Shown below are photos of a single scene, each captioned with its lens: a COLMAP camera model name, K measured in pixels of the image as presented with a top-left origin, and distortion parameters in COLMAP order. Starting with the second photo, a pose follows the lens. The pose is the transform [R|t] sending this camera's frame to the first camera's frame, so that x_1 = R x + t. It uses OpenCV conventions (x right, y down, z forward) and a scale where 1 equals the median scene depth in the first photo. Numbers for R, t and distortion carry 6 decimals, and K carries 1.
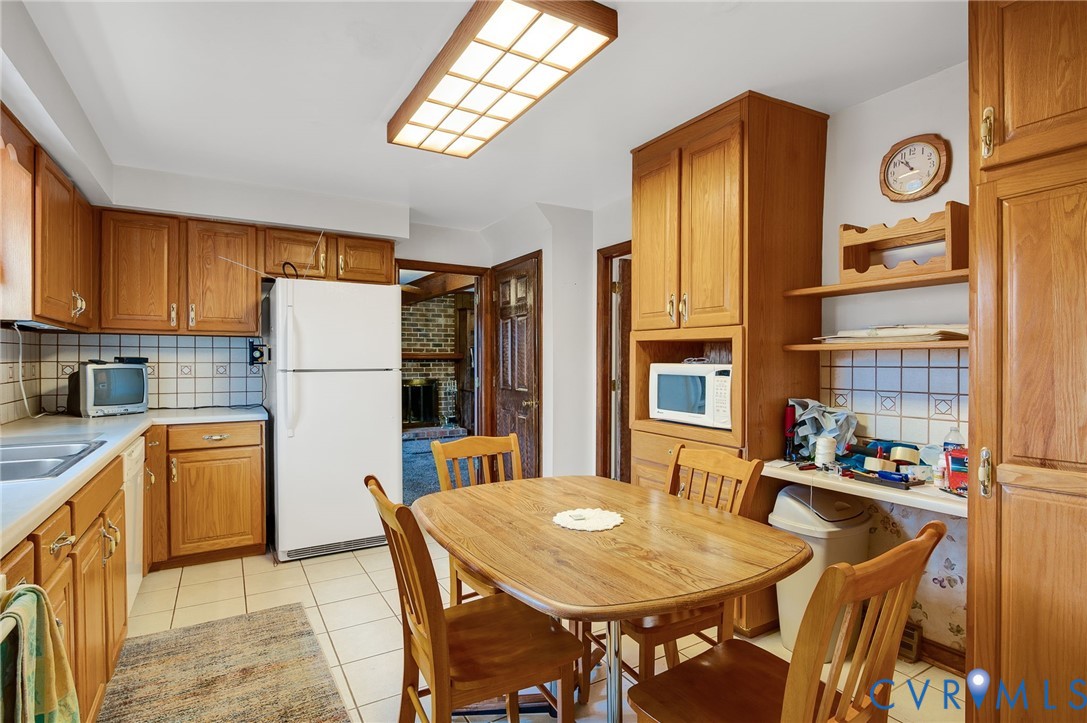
lens RADIAL K [[538.8, 0, 544.9], [0, 538.8, 363.8], [0, 0, 1]] dist [-0.002343, -0.002139]
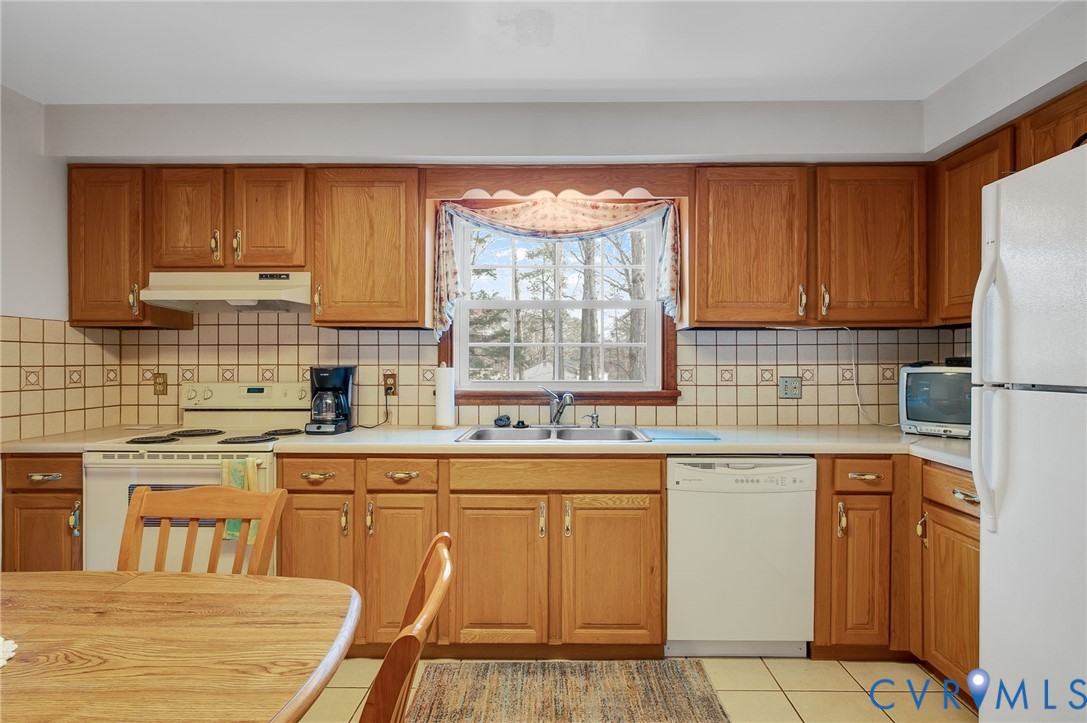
lens RADIAL K [[538.8, 0, 549.9], [0, 538.8, 365.2], [0, 0, 1]] dist [-0.002343, -0.002139]
pose [[-0.517885, 0.004443, -0.855439, 0.177260], [-0.001895, 0.999978, 0.006341, -0.009603], [0.855448, 0.004905, -0.517865, 1.527346]]
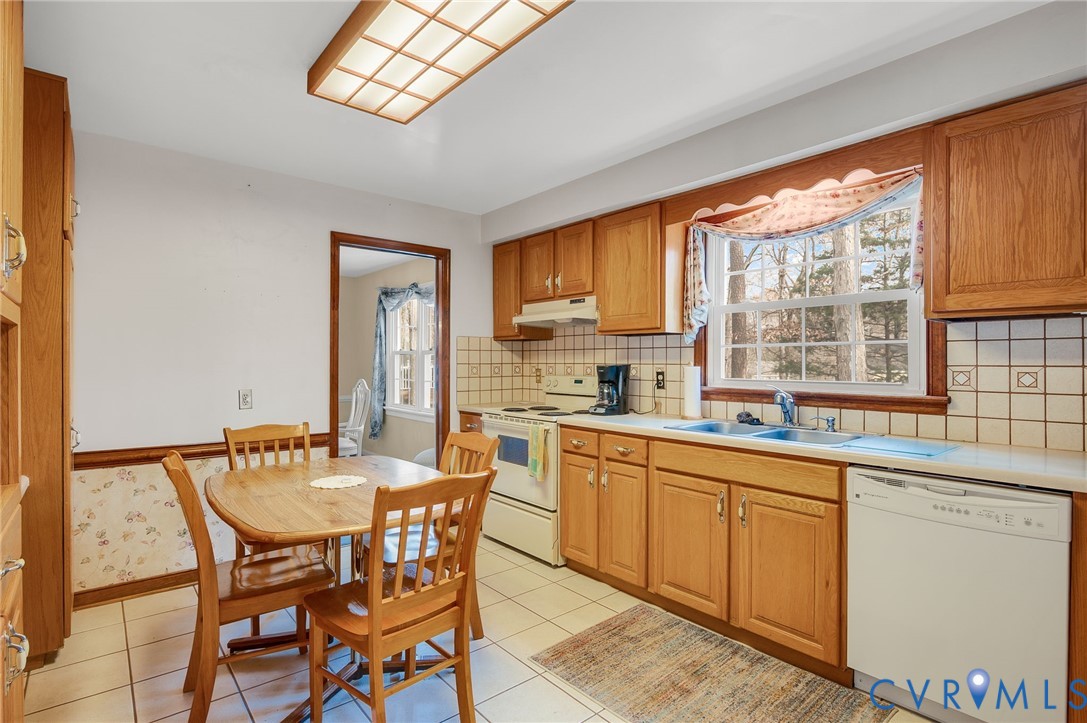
lens RADIAL K [[538.8, 0, 537.5], [0, 538.8, 359.8], [0, 0, 1]] dist [-0.002343, -0.002139]
pose [[-0.987413, -0.001289, -0.158160, -0.162652], [-0.001124, 0.999999, -0.001130, -0.011461], [0.158161, -0.000938, -0.987413, 2.073450]]
